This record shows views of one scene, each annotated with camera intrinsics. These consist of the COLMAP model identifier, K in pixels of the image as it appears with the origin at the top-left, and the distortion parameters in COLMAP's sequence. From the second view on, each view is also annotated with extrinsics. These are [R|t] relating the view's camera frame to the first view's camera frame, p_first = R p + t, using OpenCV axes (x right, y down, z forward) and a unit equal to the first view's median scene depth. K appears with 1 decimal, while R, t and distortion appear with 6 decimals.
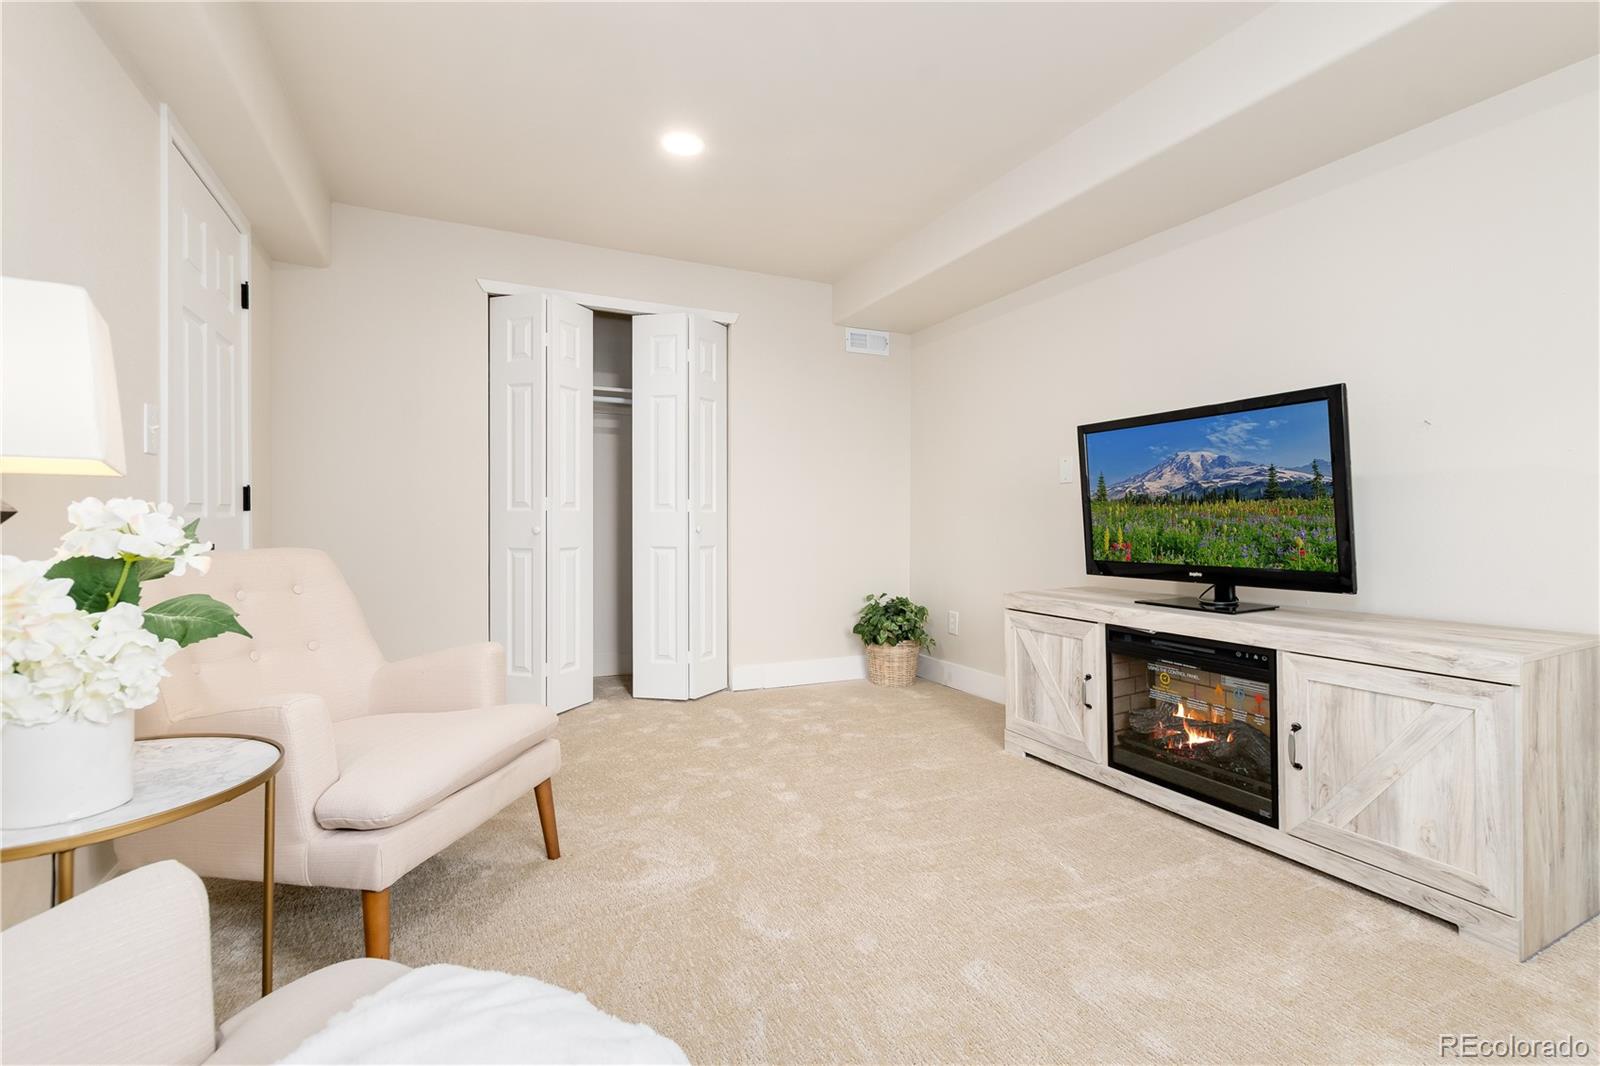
lens RADIAL K [[705.2, 0, 797.0], [0, 705.2, 523.9], [0, 0, 1]] dist [-0.000074, -0.000224]
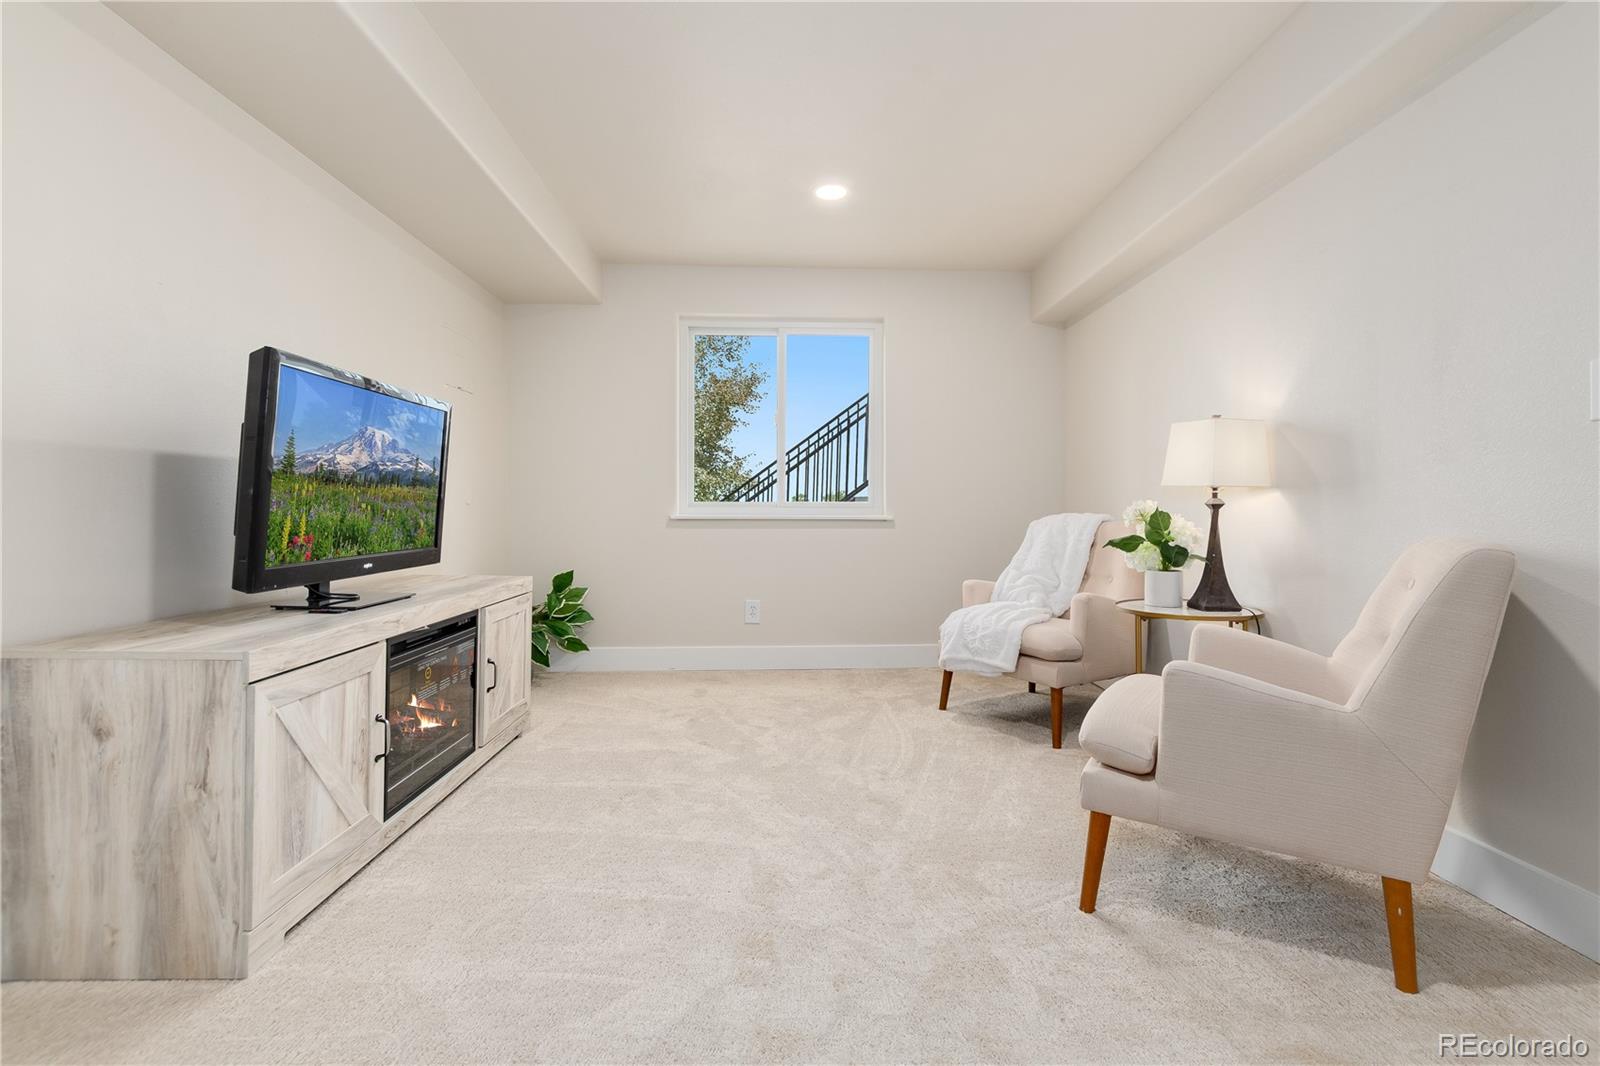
lens RADIAL K [[721.4, 0, 798.8], [0, 721.4, 511.1], [0, 0, 1]] dist [0.003893, -0.001561]
pose [[-0.913752, -0.003398, 0.406257, -0.308760], [-0.002826, 0.999994, 0.002008, -0.000320], [-0.406261, 0.000686, -0.913757, 1.608700]]
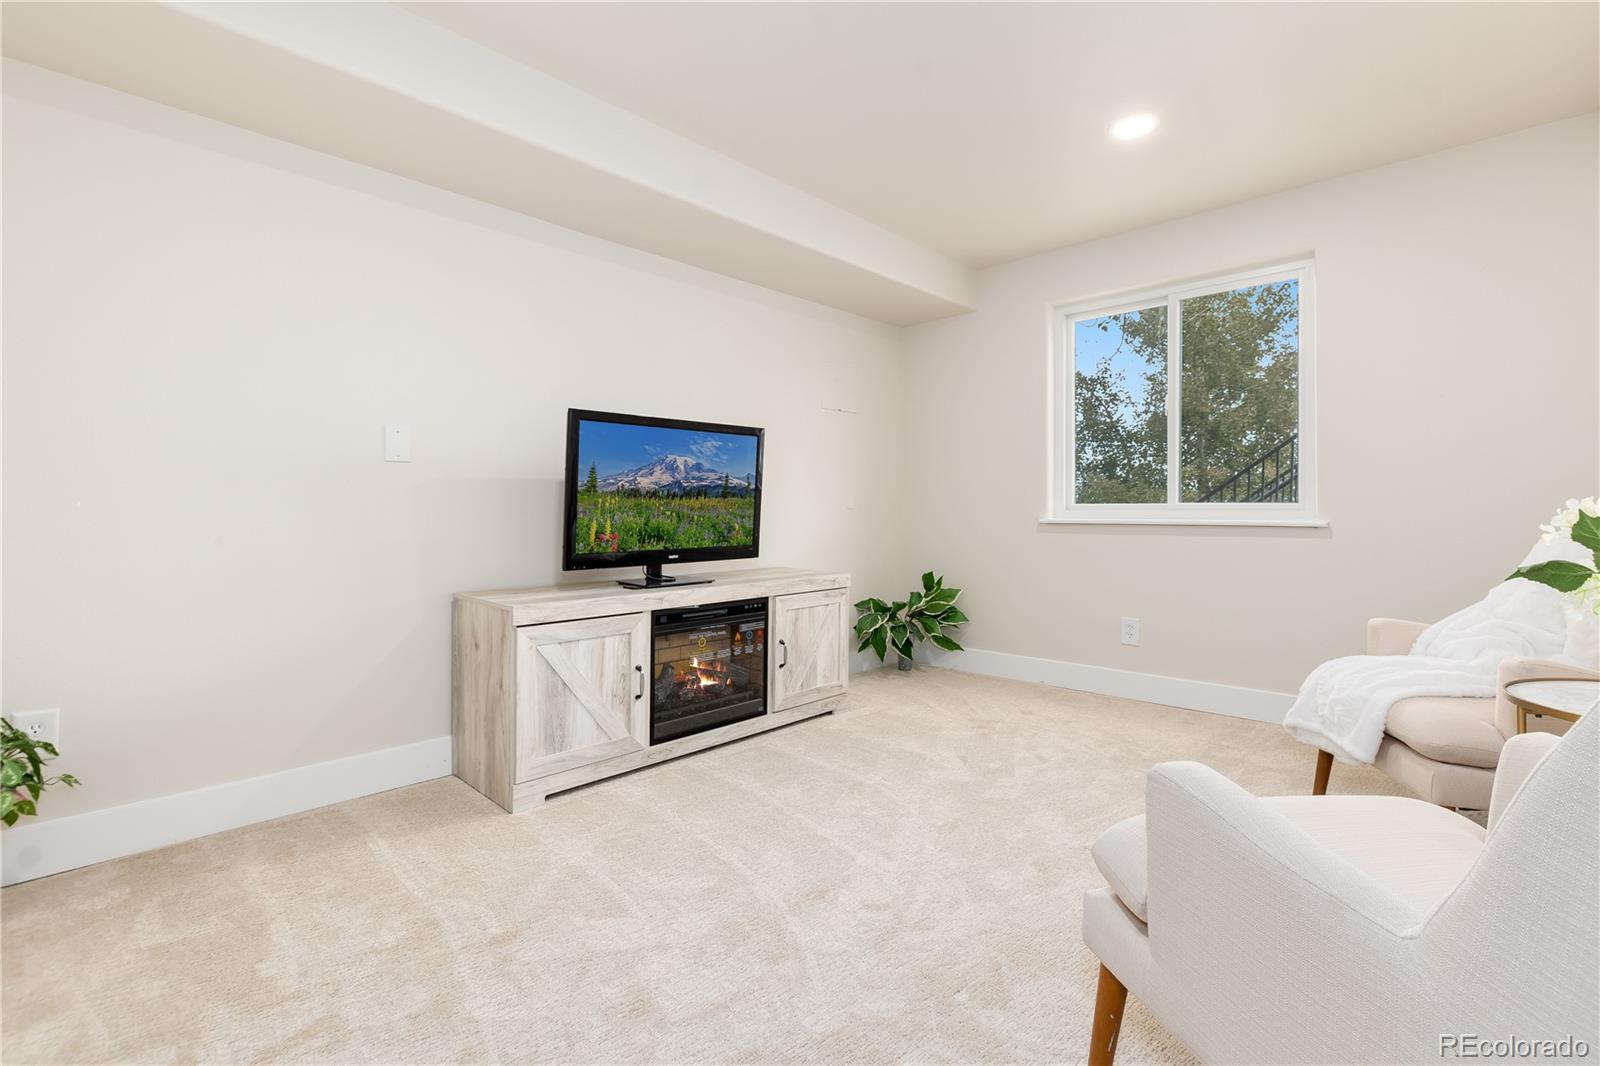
lens RADIAL K [[721.4, 0, 816.7], [0, 721.4, 502.8], [0, 0, 1]] dist [0.003893, -0.001561]
pose [[-0.341090, 0.012849, 0.939943, -0.687353], [0.003899, 0.999917, -0.012254, -0.004897], [-0.940023, -0.000515, -0.341112, 1.186911]]
